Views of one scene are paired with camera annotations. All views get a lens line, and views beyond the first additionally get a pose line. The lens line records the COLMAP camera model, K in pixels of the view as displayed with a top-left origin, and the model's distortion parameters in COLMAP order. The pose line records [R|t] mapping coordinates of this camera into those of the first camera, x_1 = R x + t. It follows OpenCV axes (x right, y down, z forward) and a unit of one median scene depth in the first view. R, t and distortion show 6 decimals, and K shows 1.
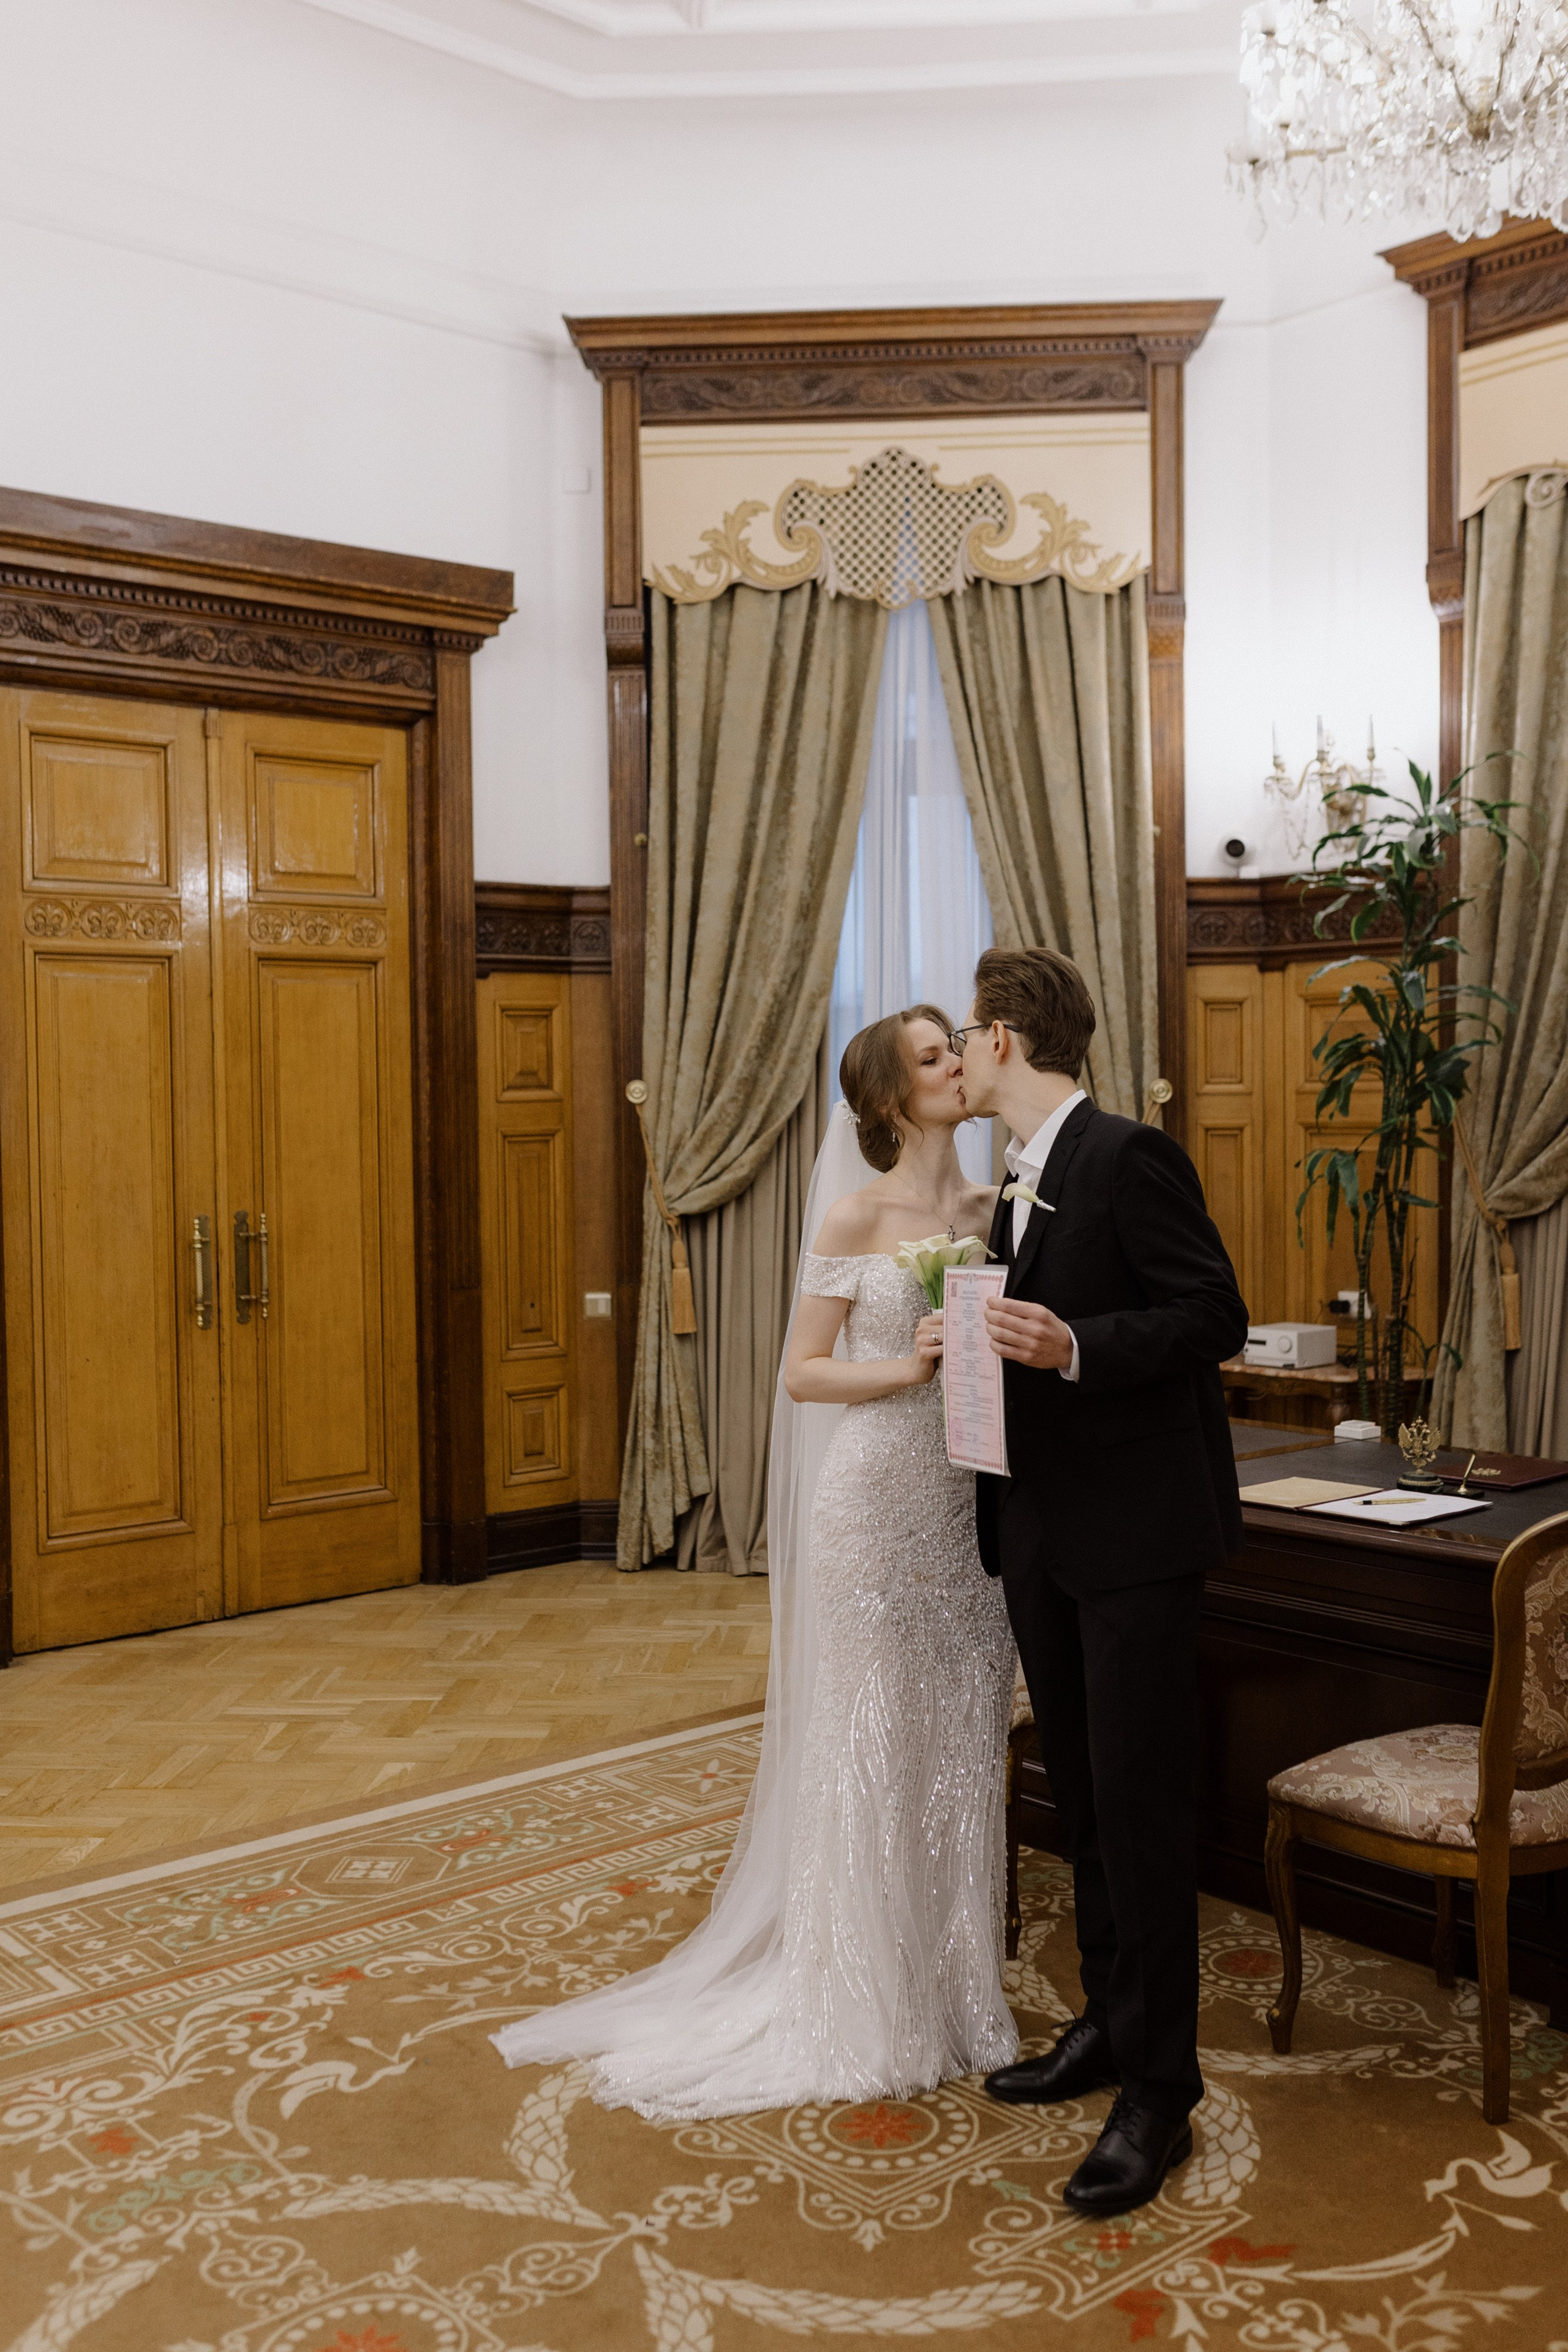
lens RADIAL K [[2262.0, 0, 777.7], [0, 2262.0, 1190.6], [0, 0, 1]] dist [-0.001108, -0.006150]
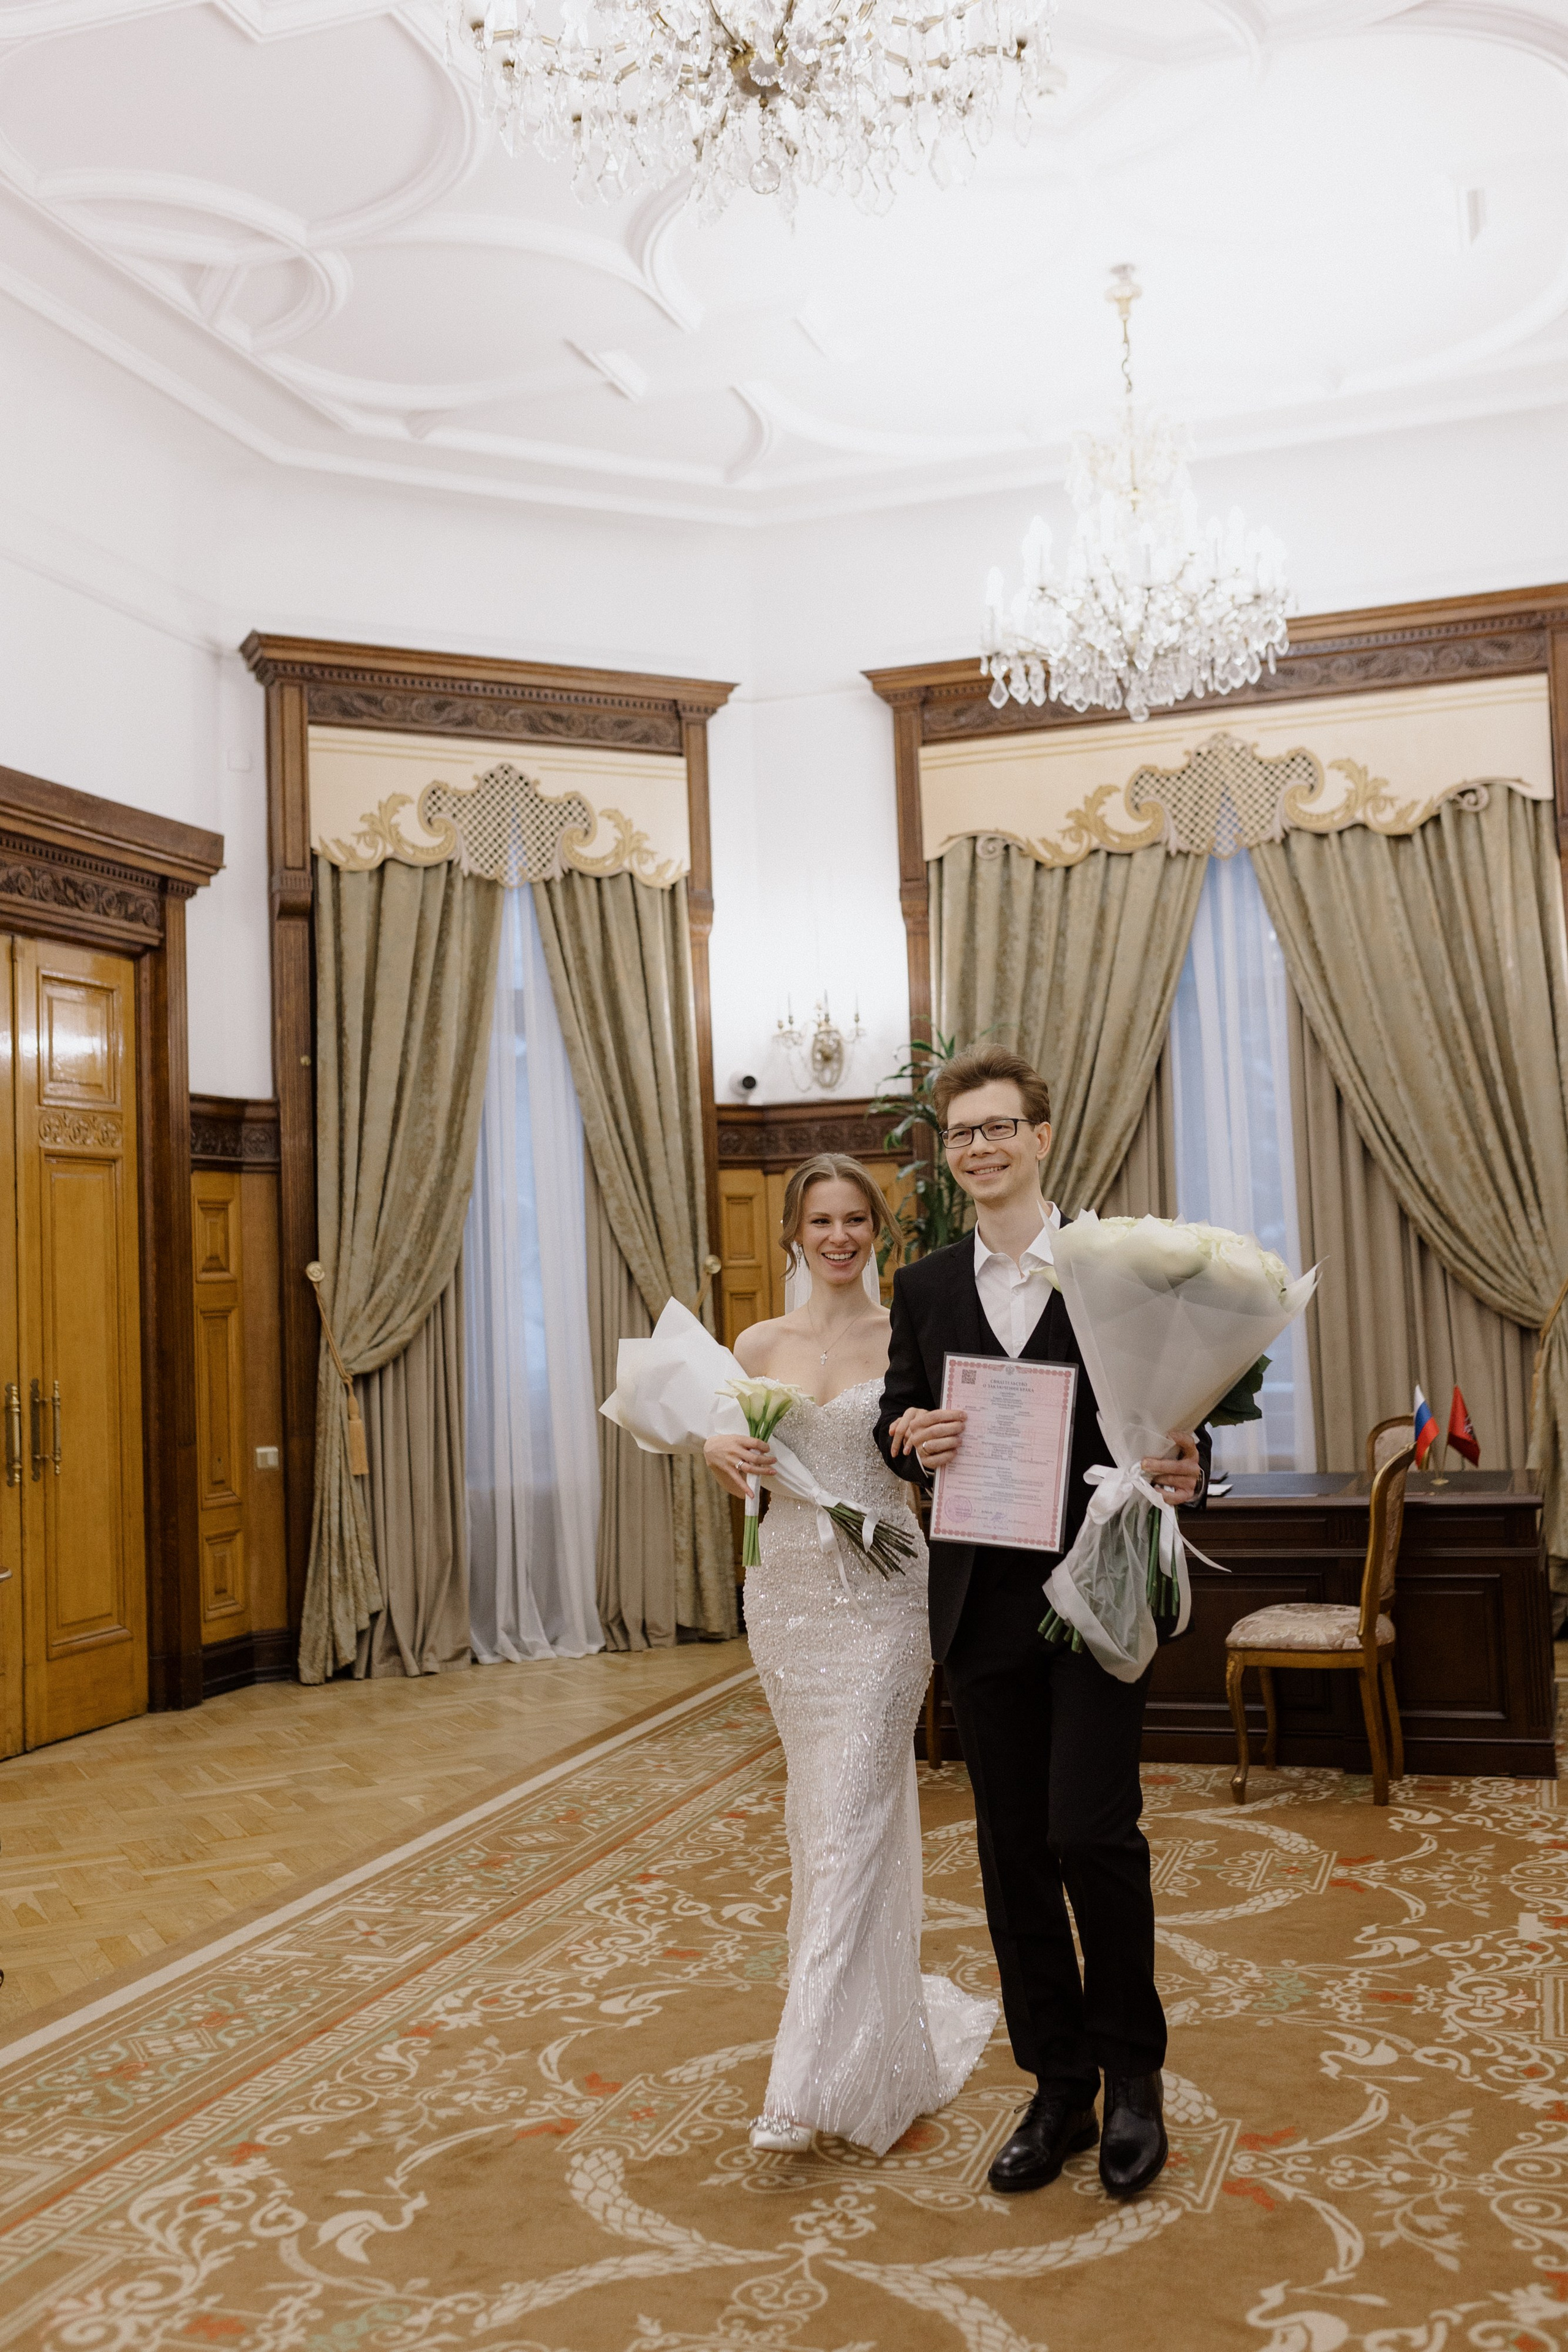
lens RADIAL K [[2331.1, 0, 784.0], [0, 2331.1, 1176.0], [0, 0, 1]] dist [-0.001292, -0.000370]
pose [[0.853364, 0.007180, 0.521266, -0.498841], [0.049449, 0.994282, -0.094648, 0.034760], [-0.518965, 0.106545, 0.848129, -0.171347]]
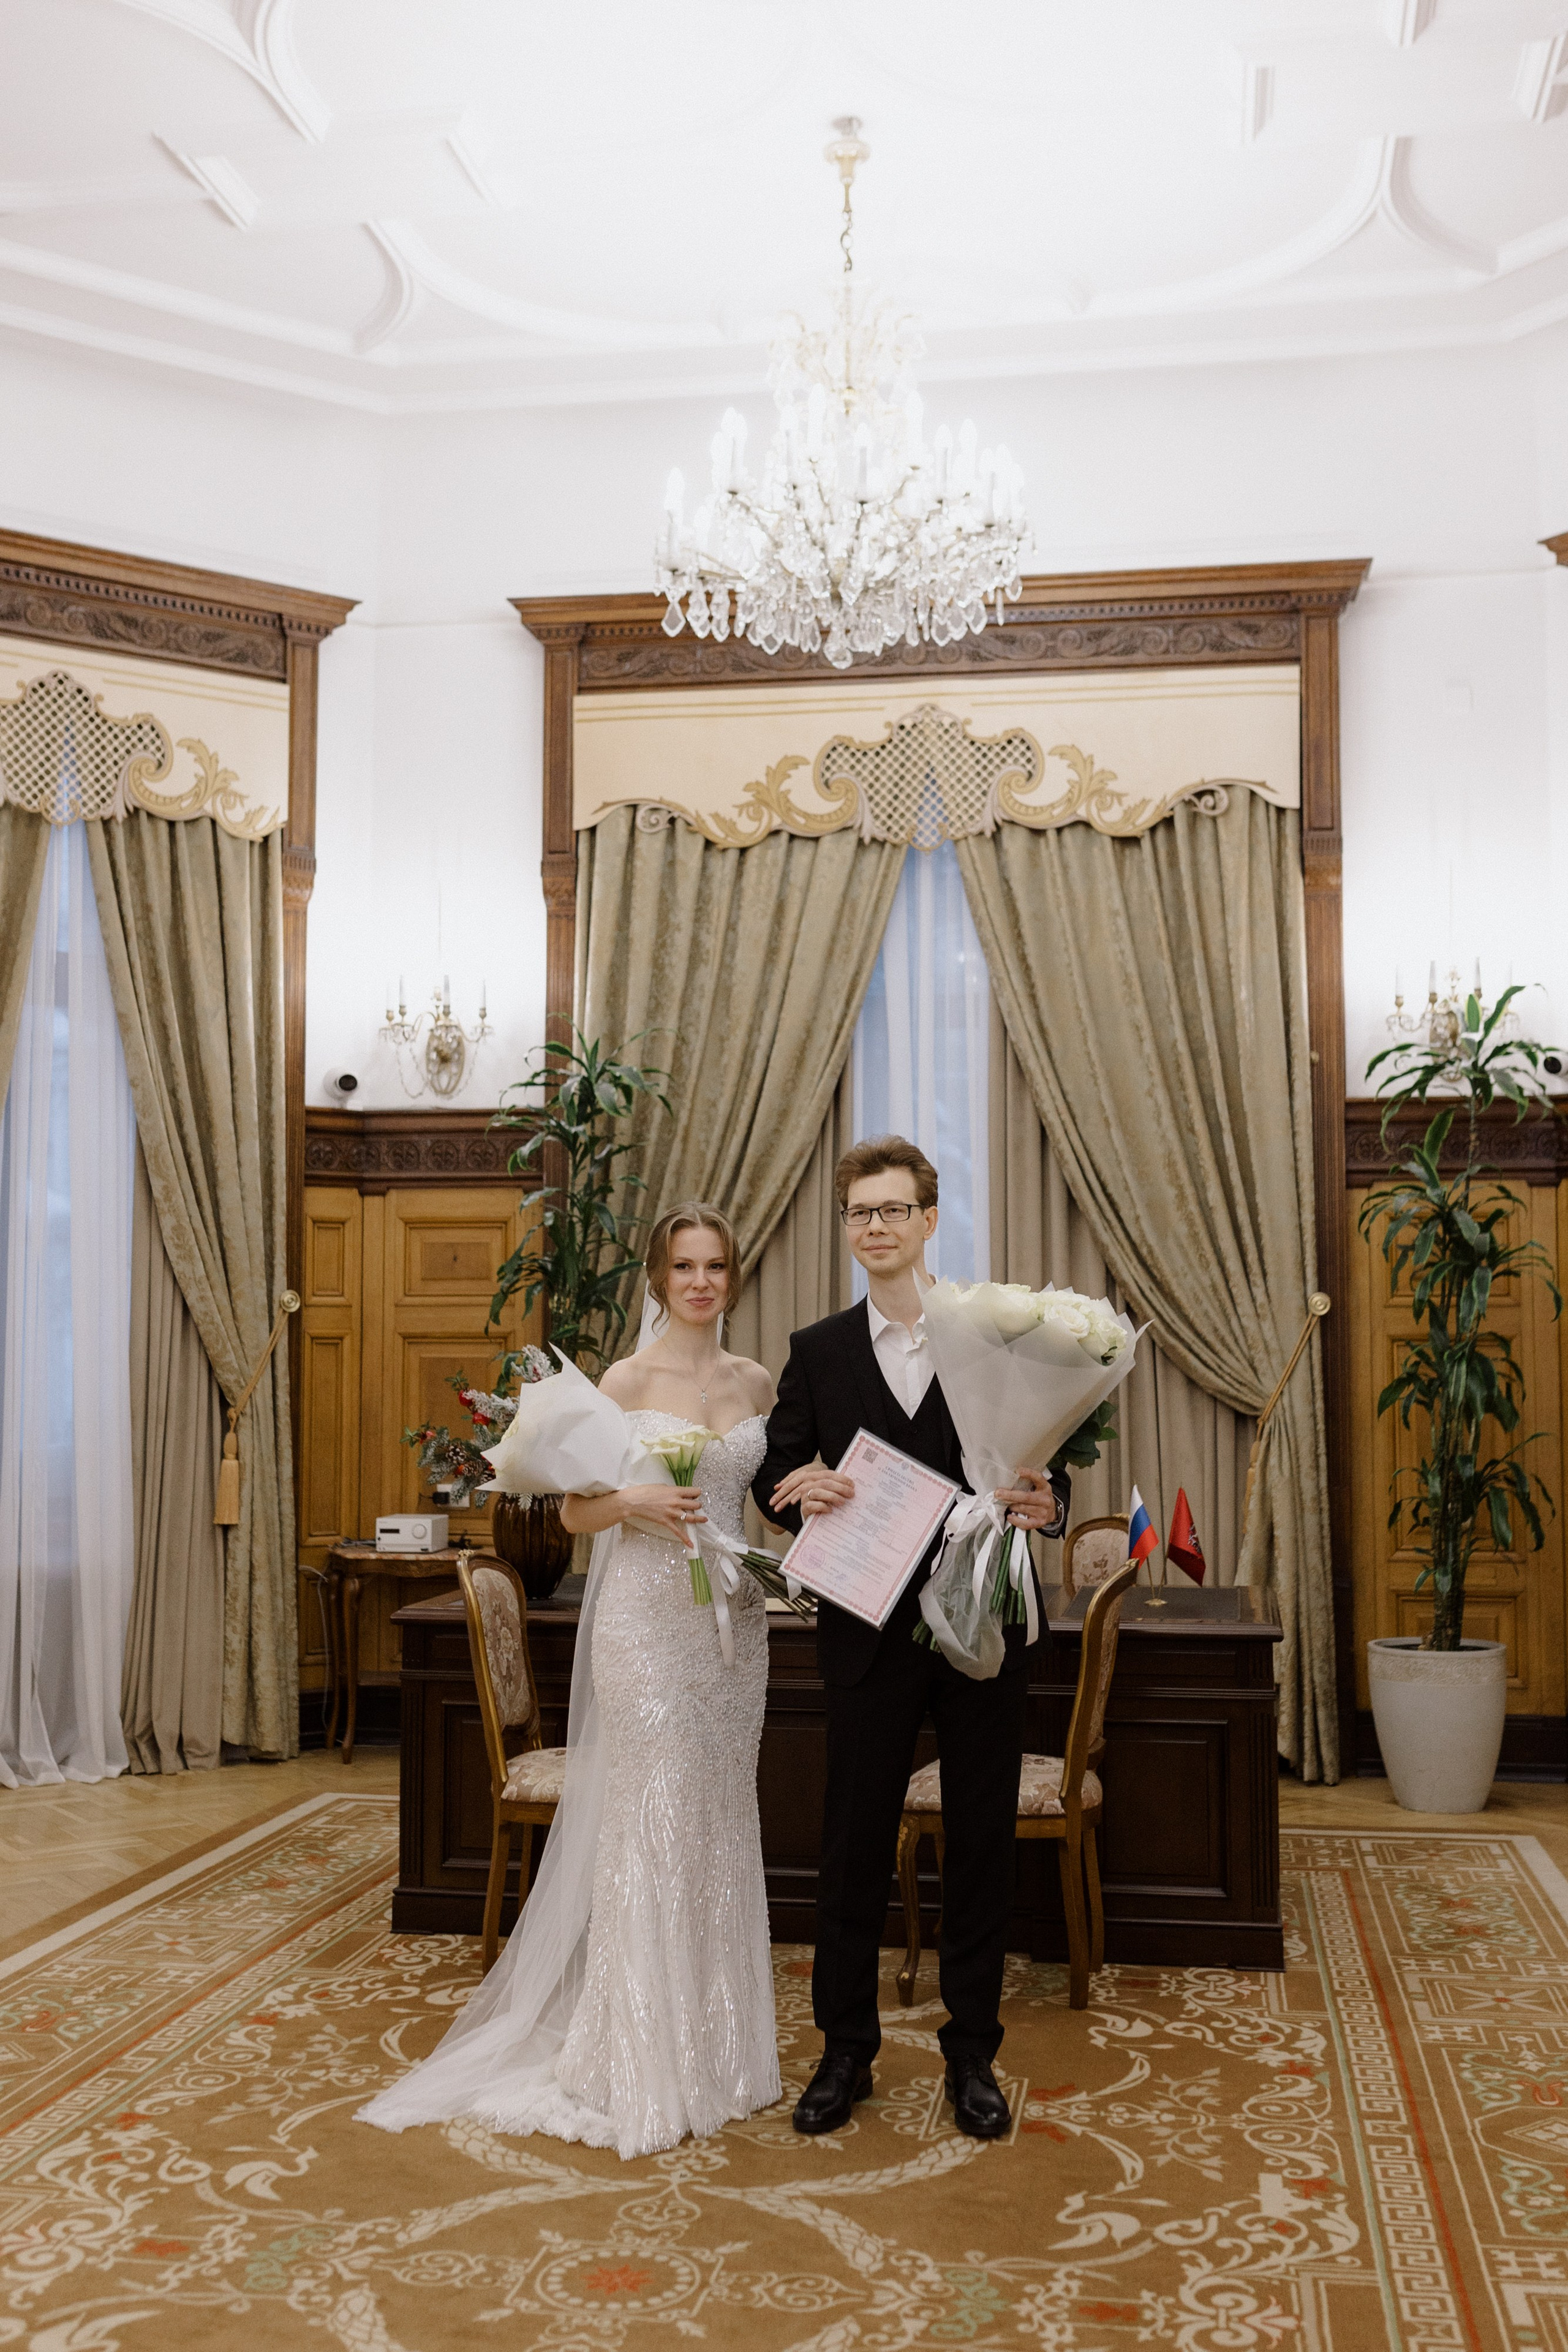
lens RADIAL K [[2491.4, 0, 818.7], [0, 2491.4, 1177.6], [0, 0, 1]] dist [-0.001191, 0.003008]
pose [[0.756160, 0.055425, 0.652035, -0.415584], [0.016330, 0.994498, -0.103474, 0.024111], [-0.654183, 0.088890, 0.751095, -0.058358]]
